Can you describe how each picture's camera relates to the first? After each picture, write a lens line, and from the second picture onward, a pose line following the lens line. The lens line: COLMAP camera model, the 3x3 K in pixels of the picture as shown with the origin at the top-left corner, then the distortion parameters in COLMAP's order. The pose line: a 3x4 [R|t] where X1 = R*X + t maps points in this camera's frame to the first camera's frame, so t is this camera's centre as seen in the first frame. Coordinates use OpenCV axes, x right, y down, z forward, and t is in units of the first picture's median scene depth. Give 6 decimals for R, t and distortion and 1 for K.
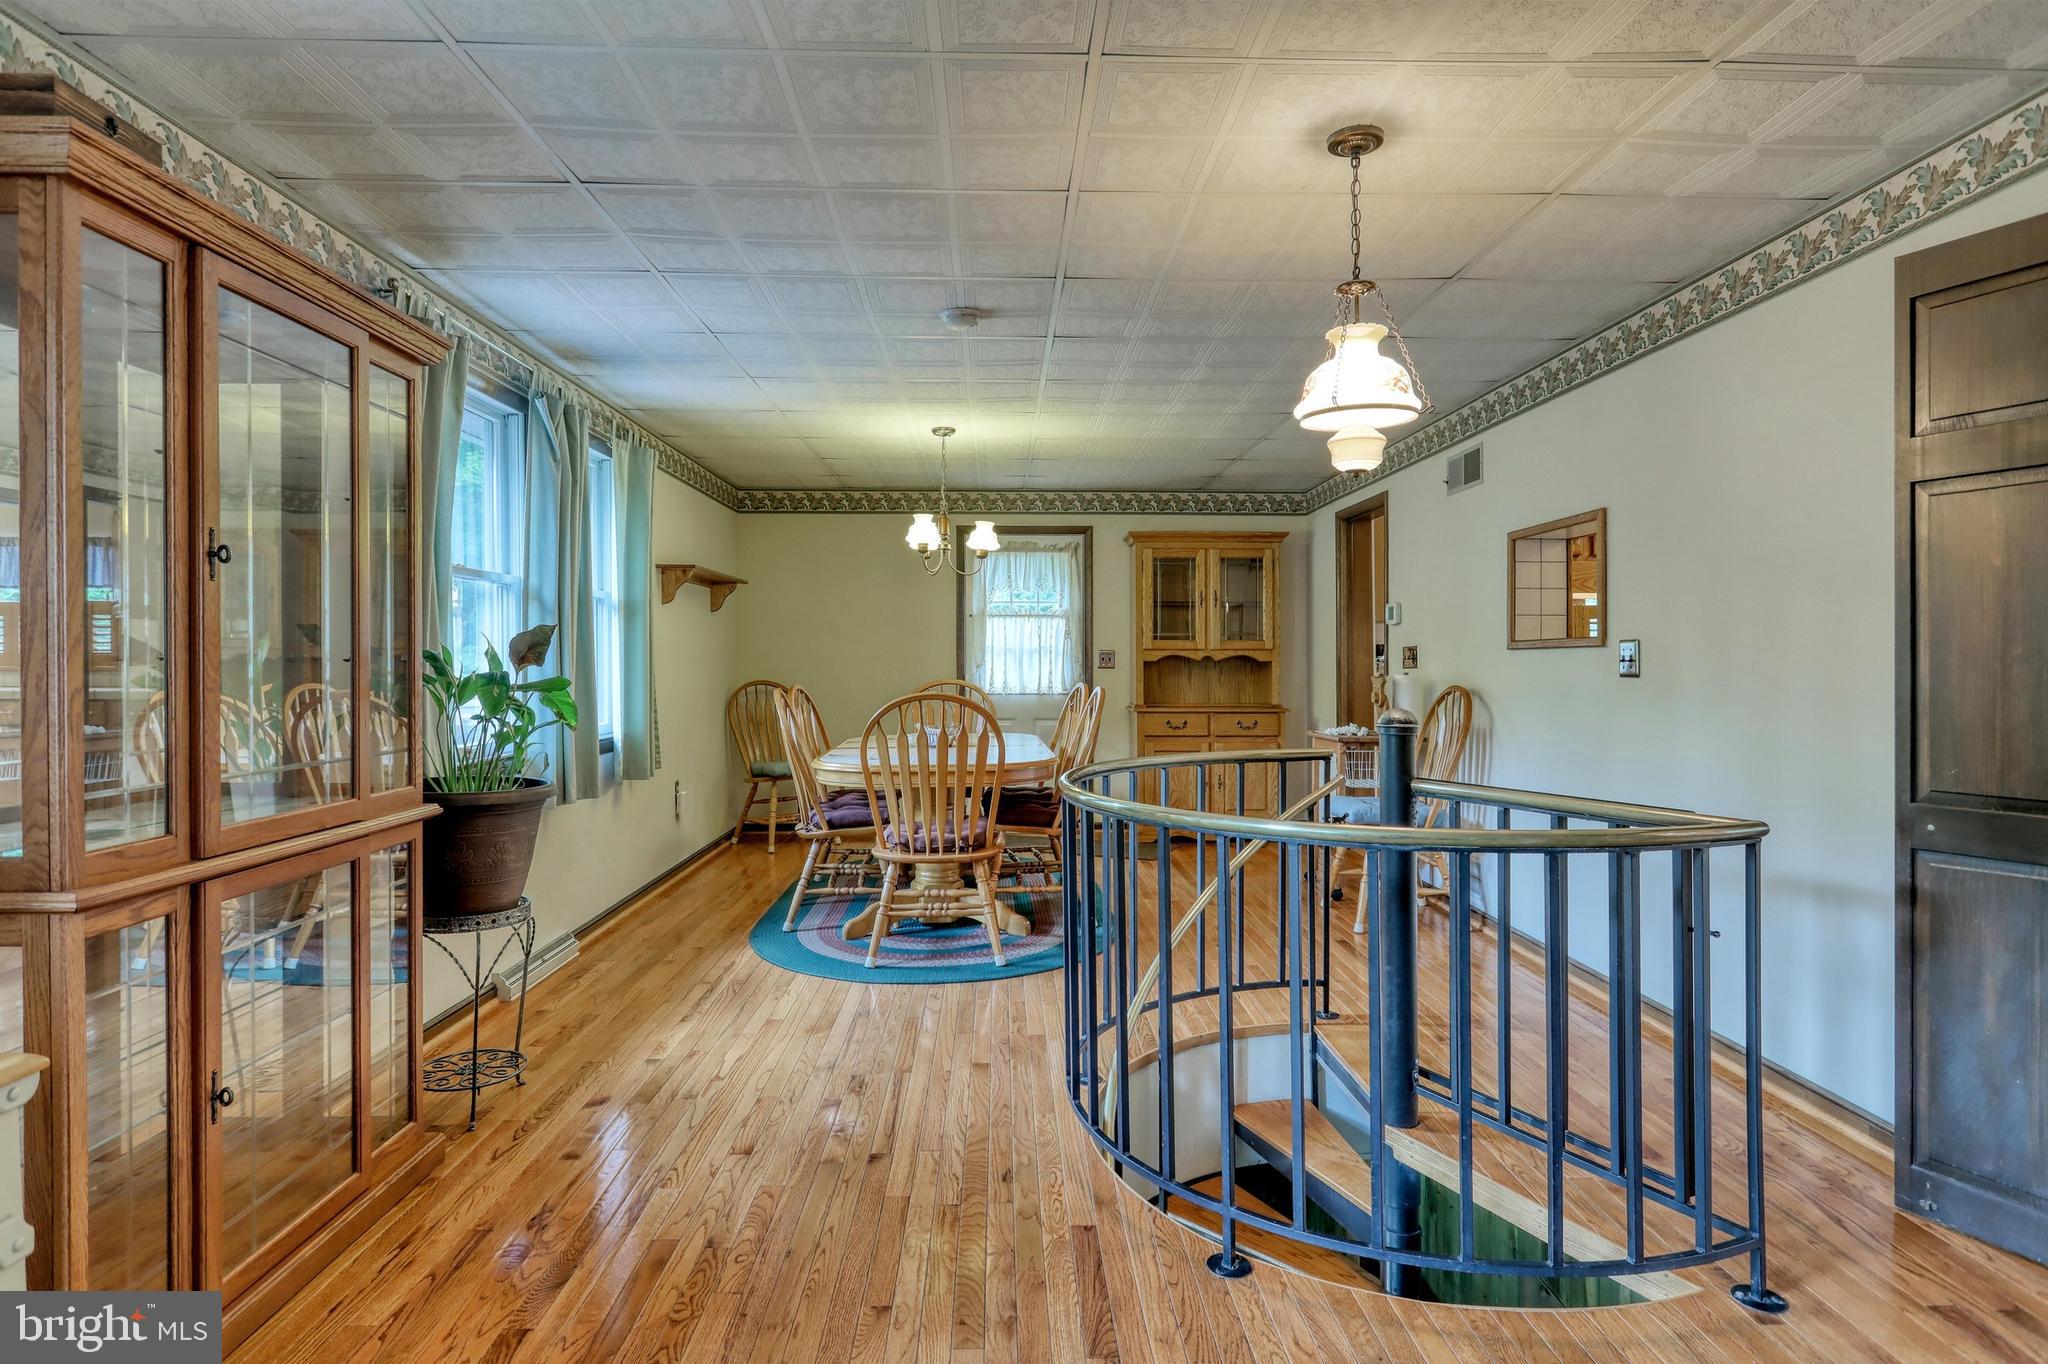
lens RADIAL K [[1146.8, 0, 1024.0], [0, 1146.8, 682.0], [0, 0, 1]] dist [0.000826, -0.000119]
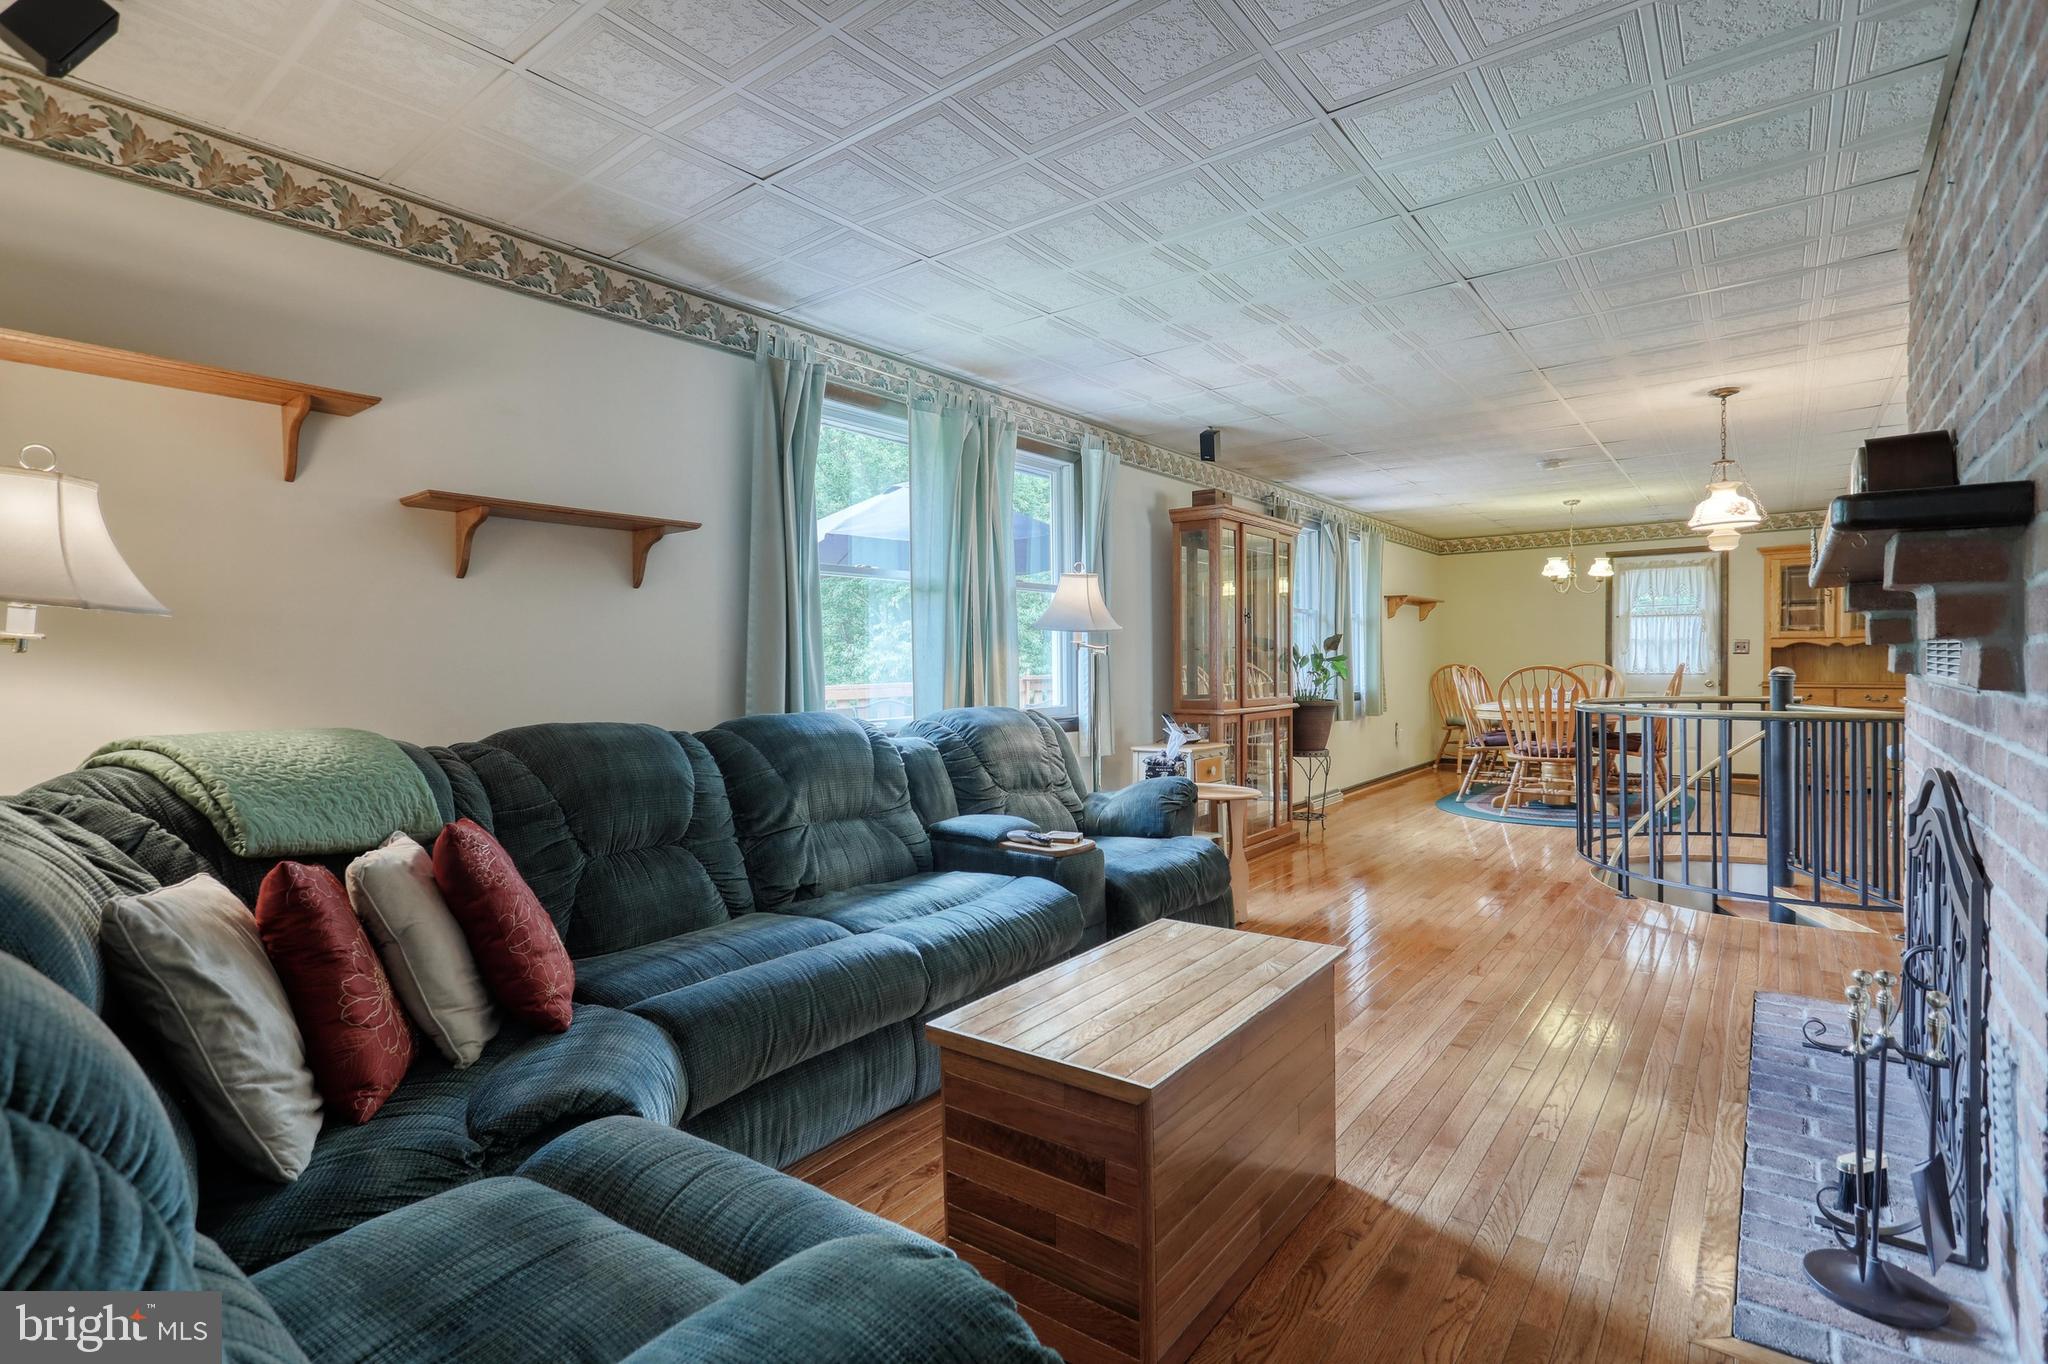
lens RADIAL K [[967.9, 0, 1024.0], [0, 967.9, 682.0], [0, 0, 1]] dist [-0.001253, 0.000743]
pose [[0.784277, 0.003933, -0.620399, 0.160103], [-0.000830, 0.999986, 0.005290, 0.020037], [0.620411, -0.003634, 0.784269, -0.485235]]
